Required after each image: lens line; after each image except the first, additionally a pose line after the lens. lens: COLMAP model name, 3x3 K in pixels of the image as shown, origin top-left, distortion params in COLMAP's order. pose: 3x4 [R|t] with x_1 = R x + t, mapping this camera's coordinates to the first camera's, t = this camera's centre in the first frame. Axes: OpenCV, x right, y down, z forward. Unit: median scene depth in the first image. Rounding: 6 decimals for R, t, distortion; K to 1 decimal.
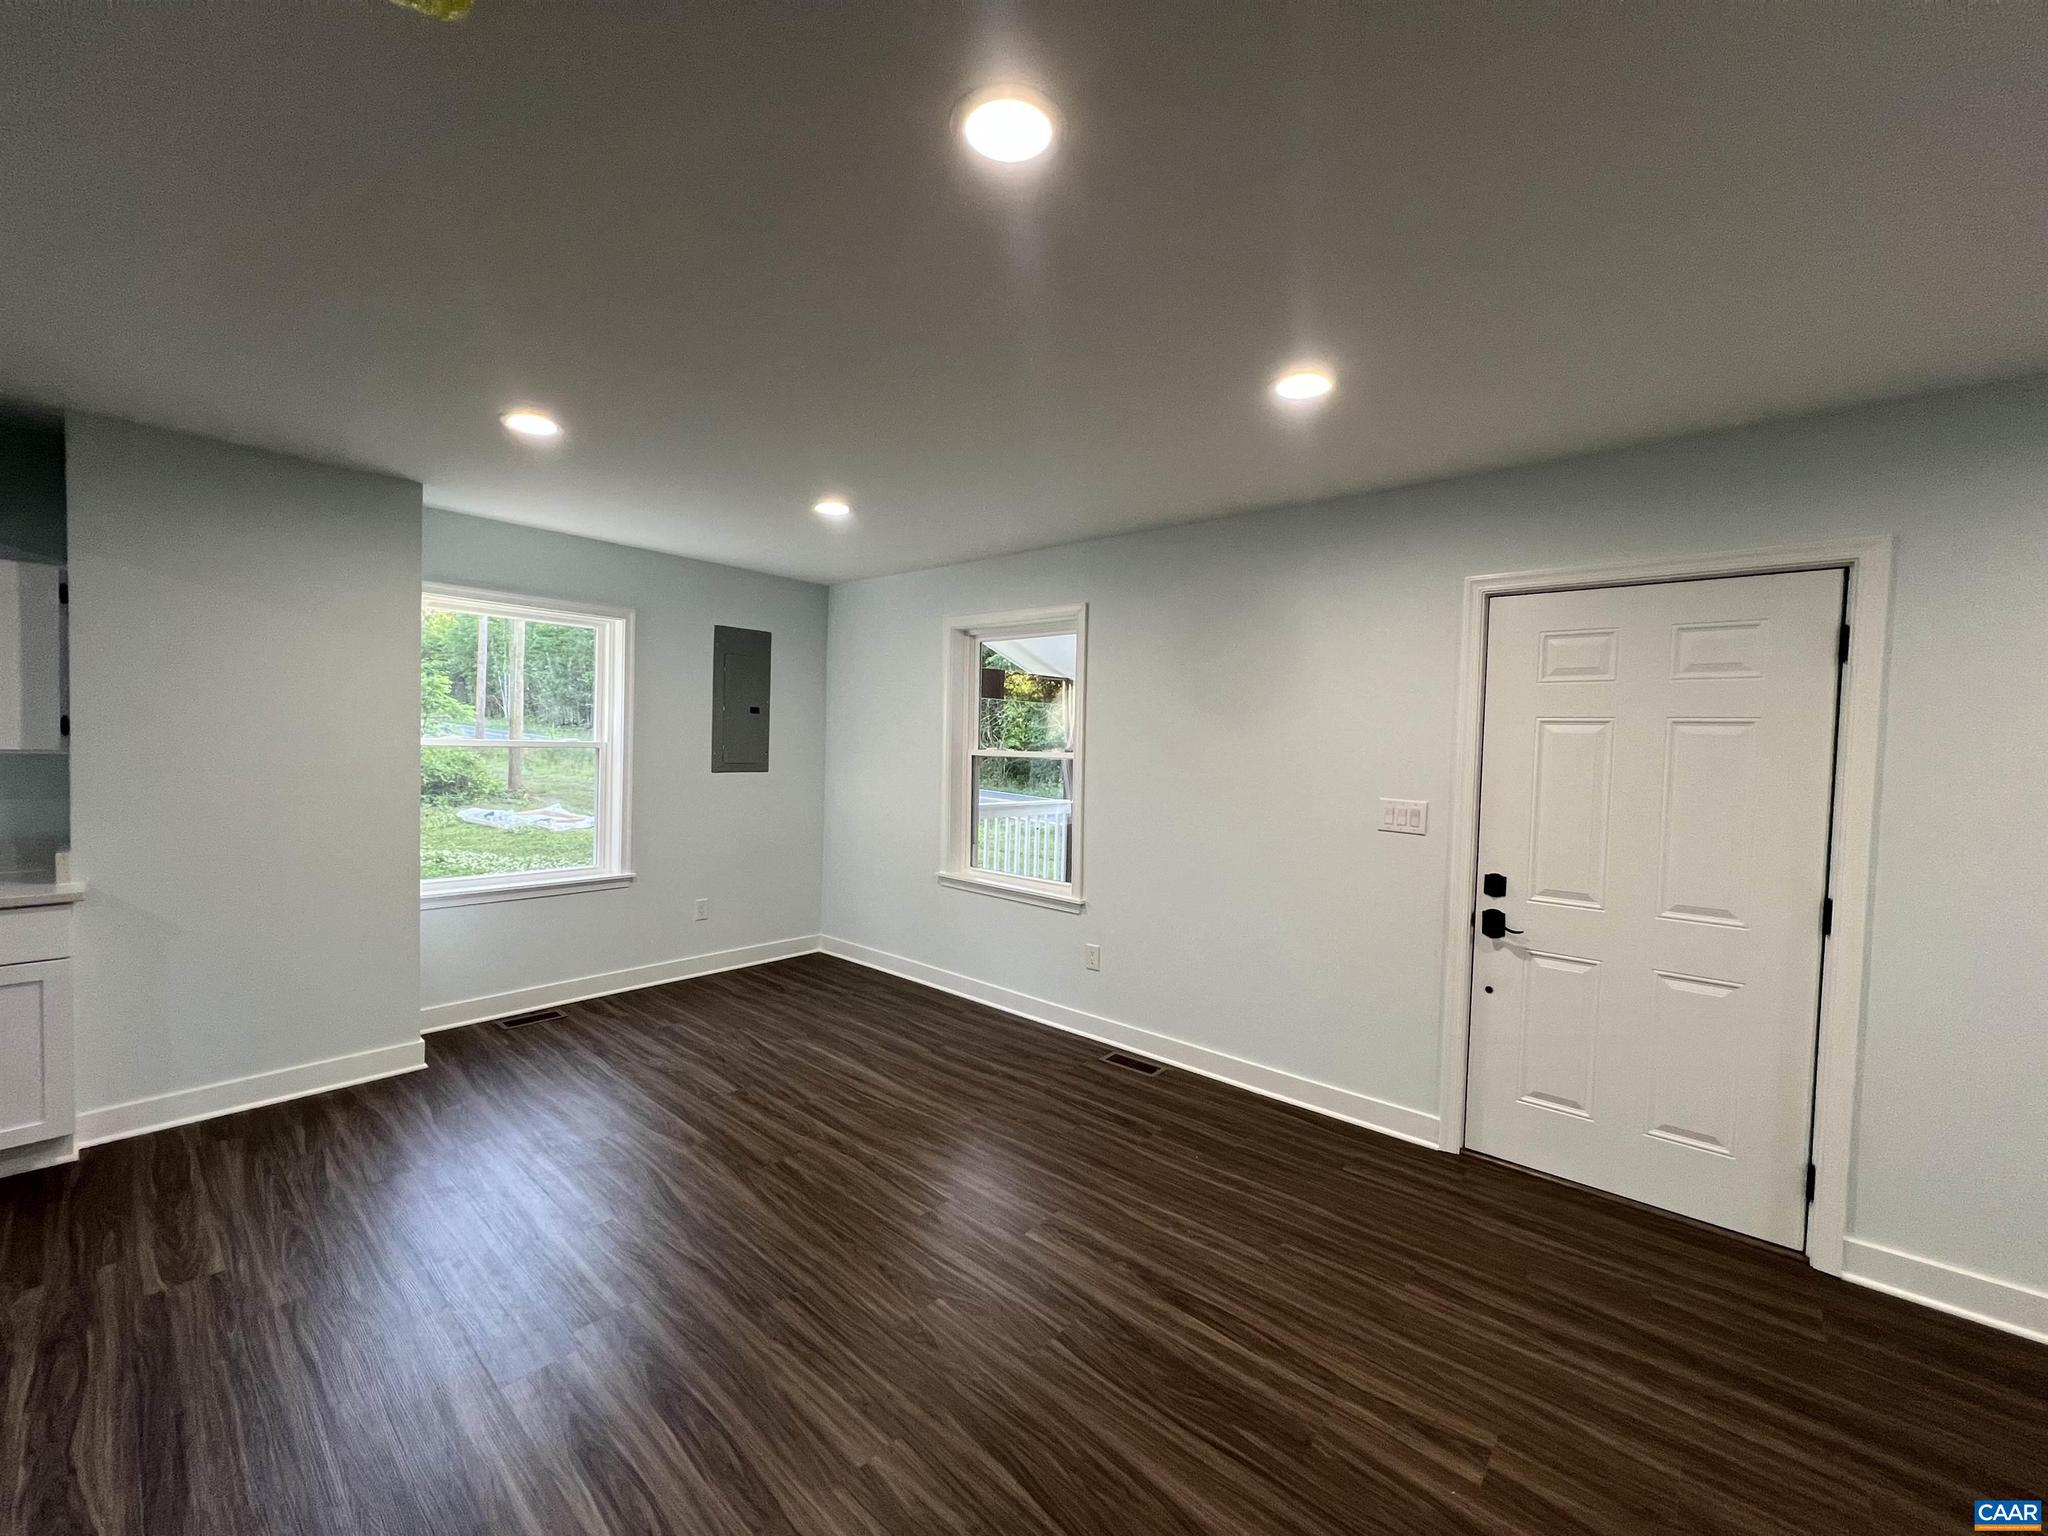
lens RADIAL K [[819.9, 0, 1021.9], [0, 819.9, 770.1], [0, 0, 1]] dist [0.005212, 0.000040]
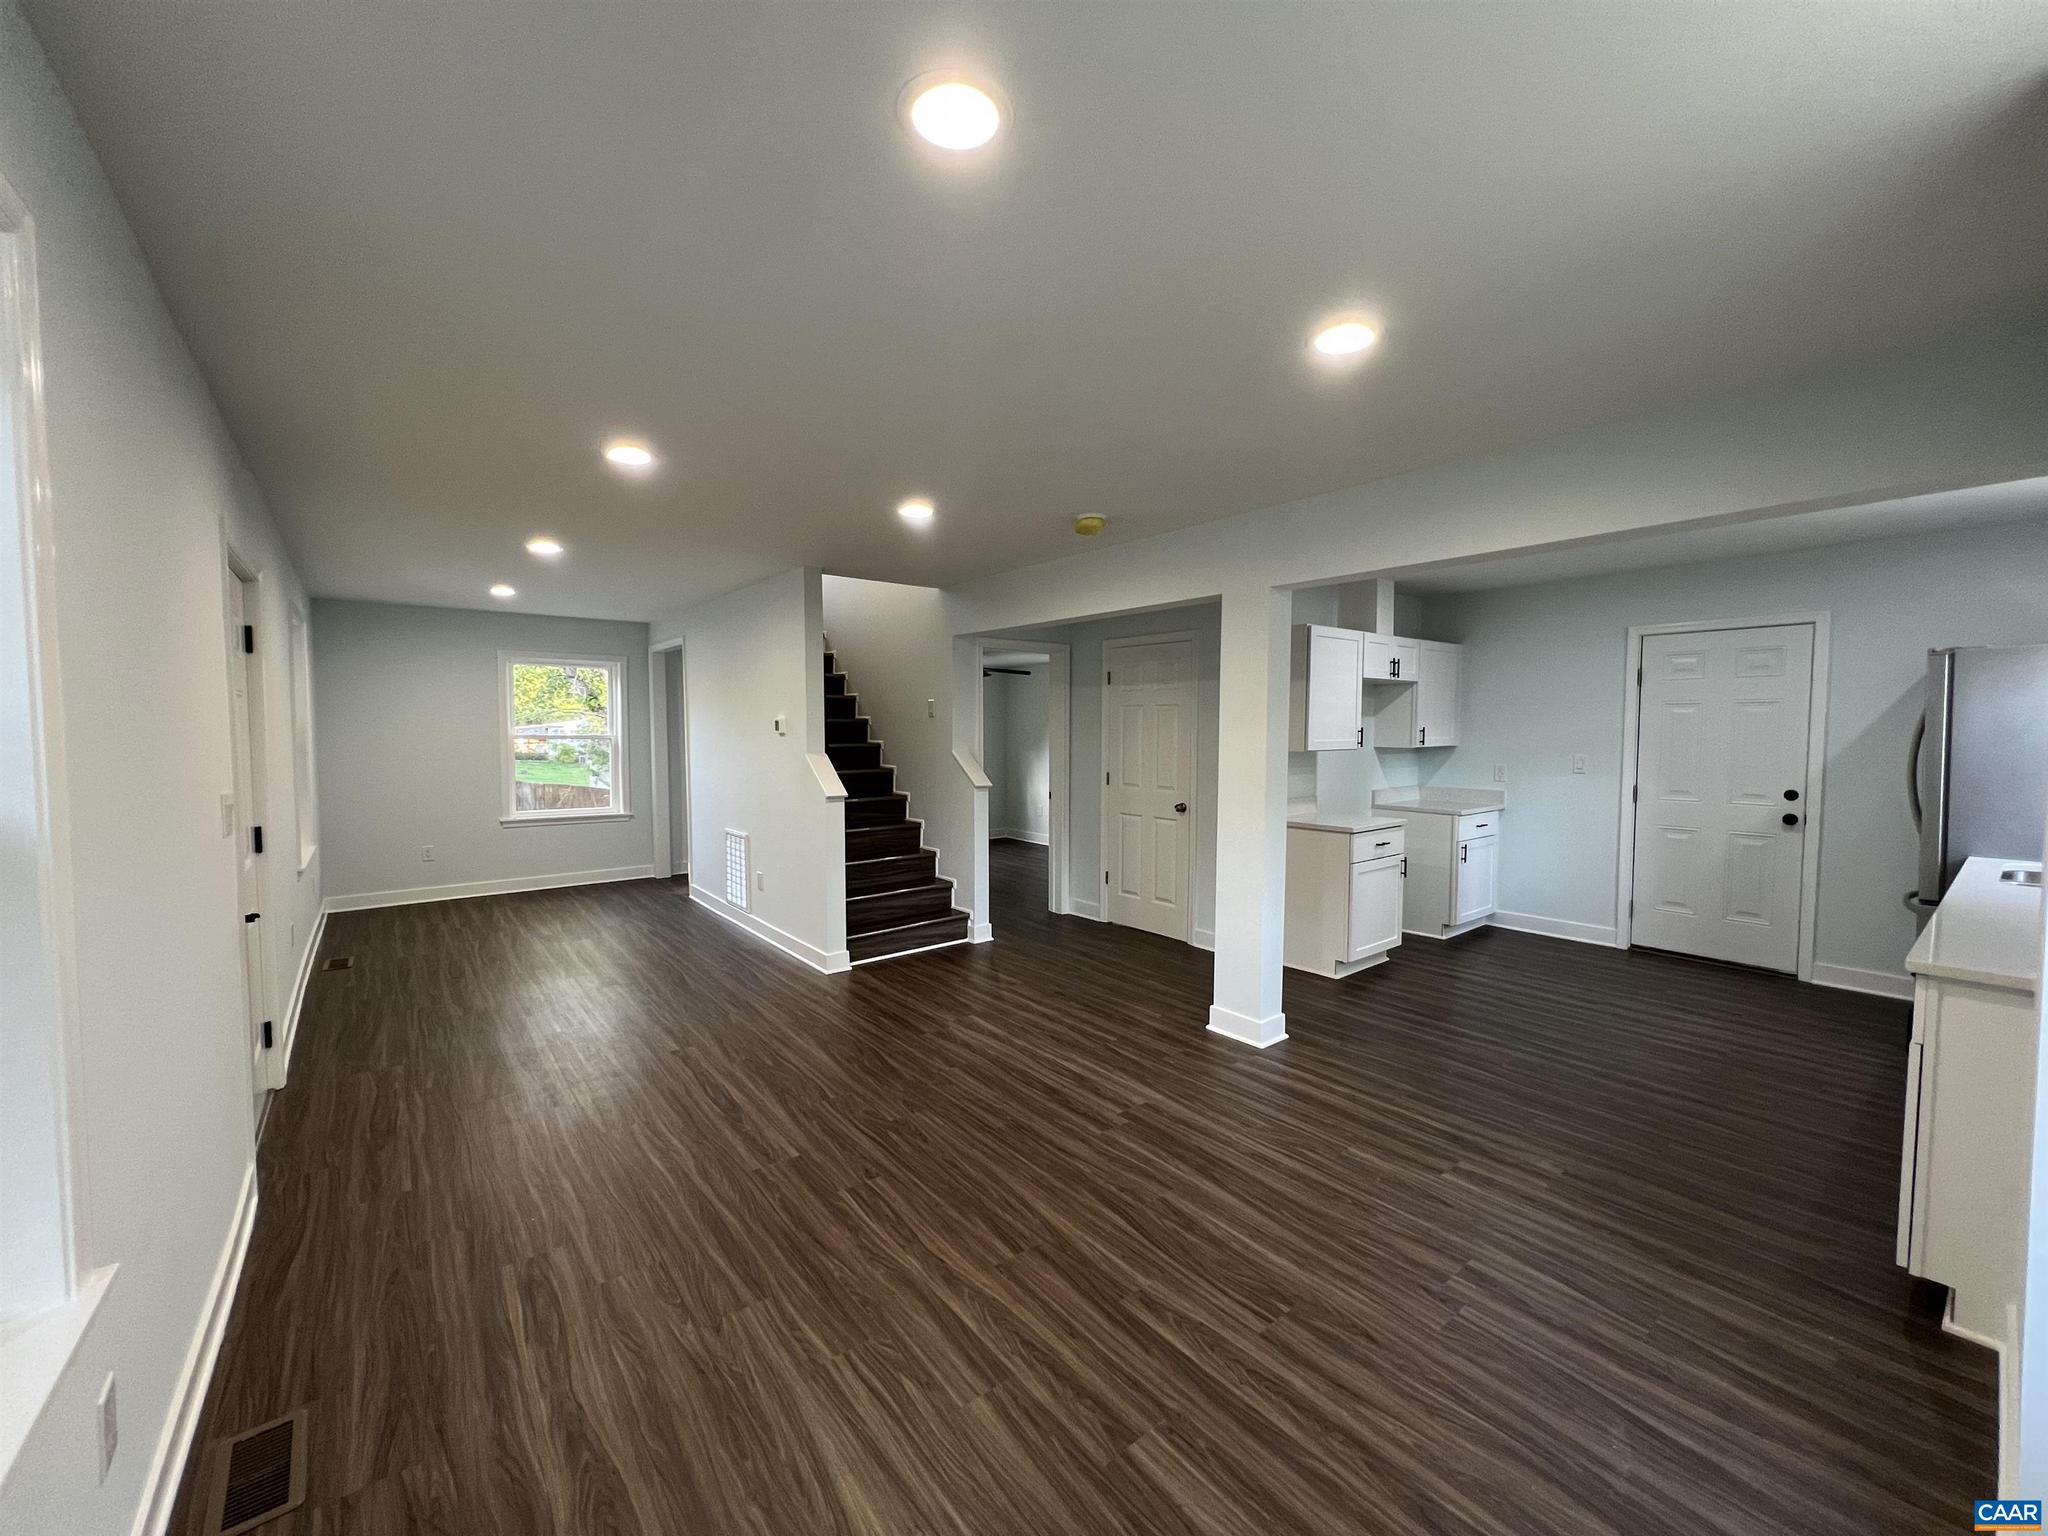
lens RADIAL K [[819.9, 0, 1017.5], [0, 819.9, 776.3], [0, 0, 1]] dist [0.005212, 0.000040]
pose [[-0.980844, -0.037960, 0.191059, -0.417463], [-0.019356, 0.994967, 0.098312, -0.070465], [-0.193829, 0.092731, -0.976643, 1.692969]]
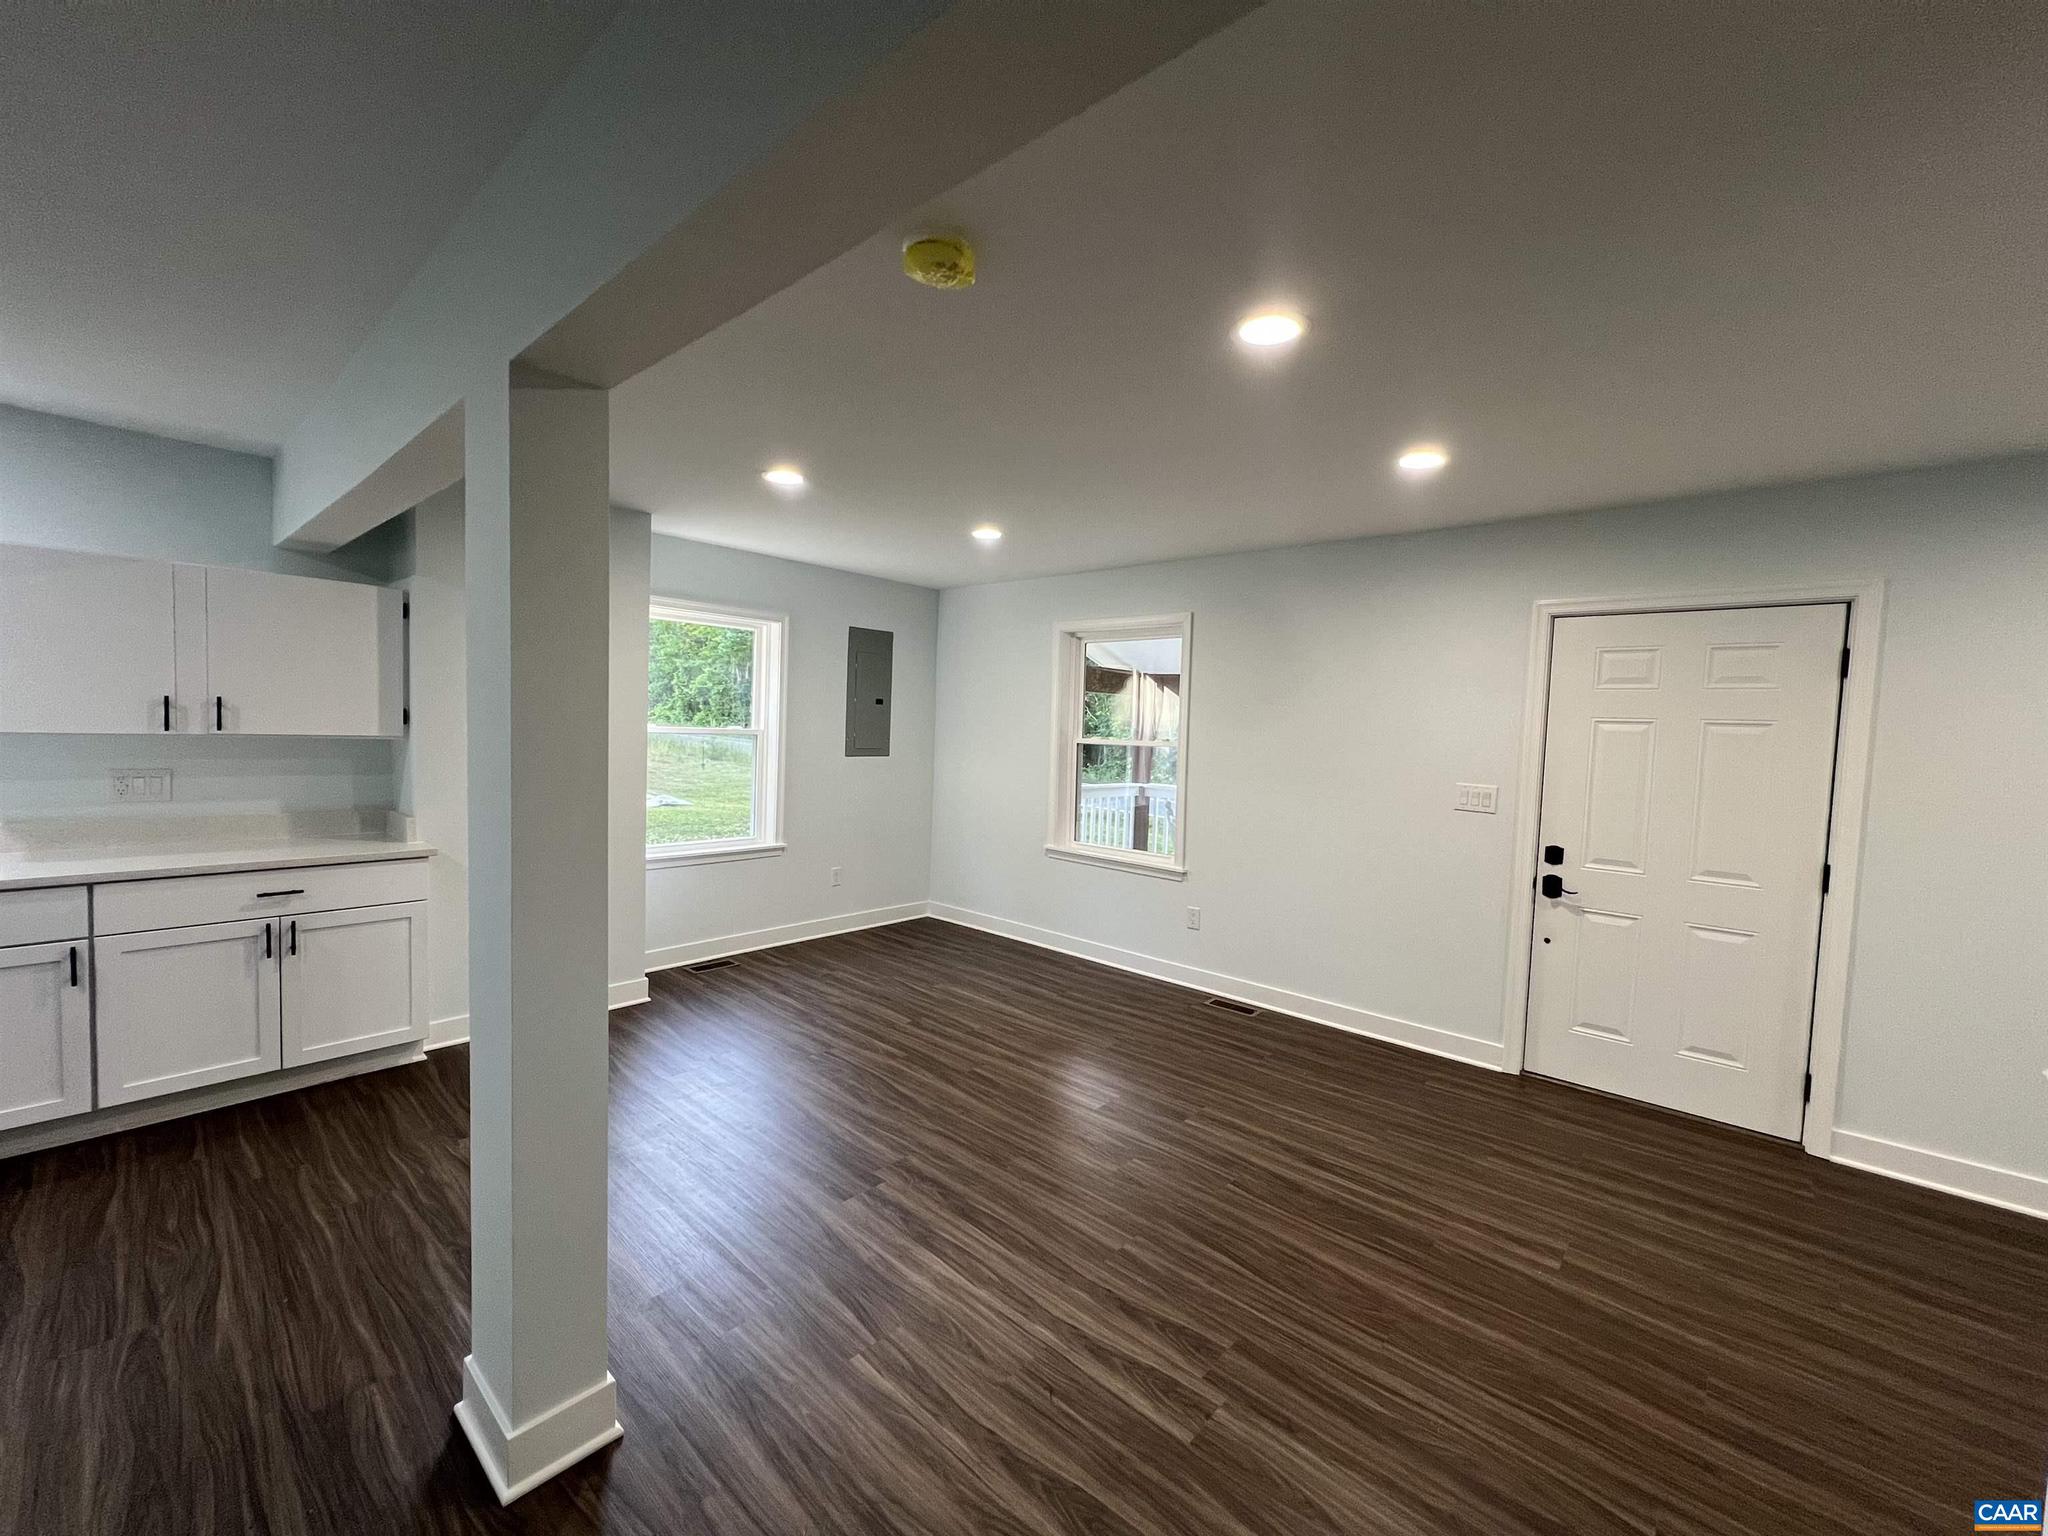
lens RADIAL K [[820.9, 0, 1026.2], [0, 820.9, 769.7], [0, 0, 1]] dist [0.007354, -0.000513]
pose [[0.999906, 0.007924, -0.011189, -0.195136], [-0.007713, 0.999795, 0.018724, -0.003378], [0.011335, -0.018636, 0.999762, -0.228742]]
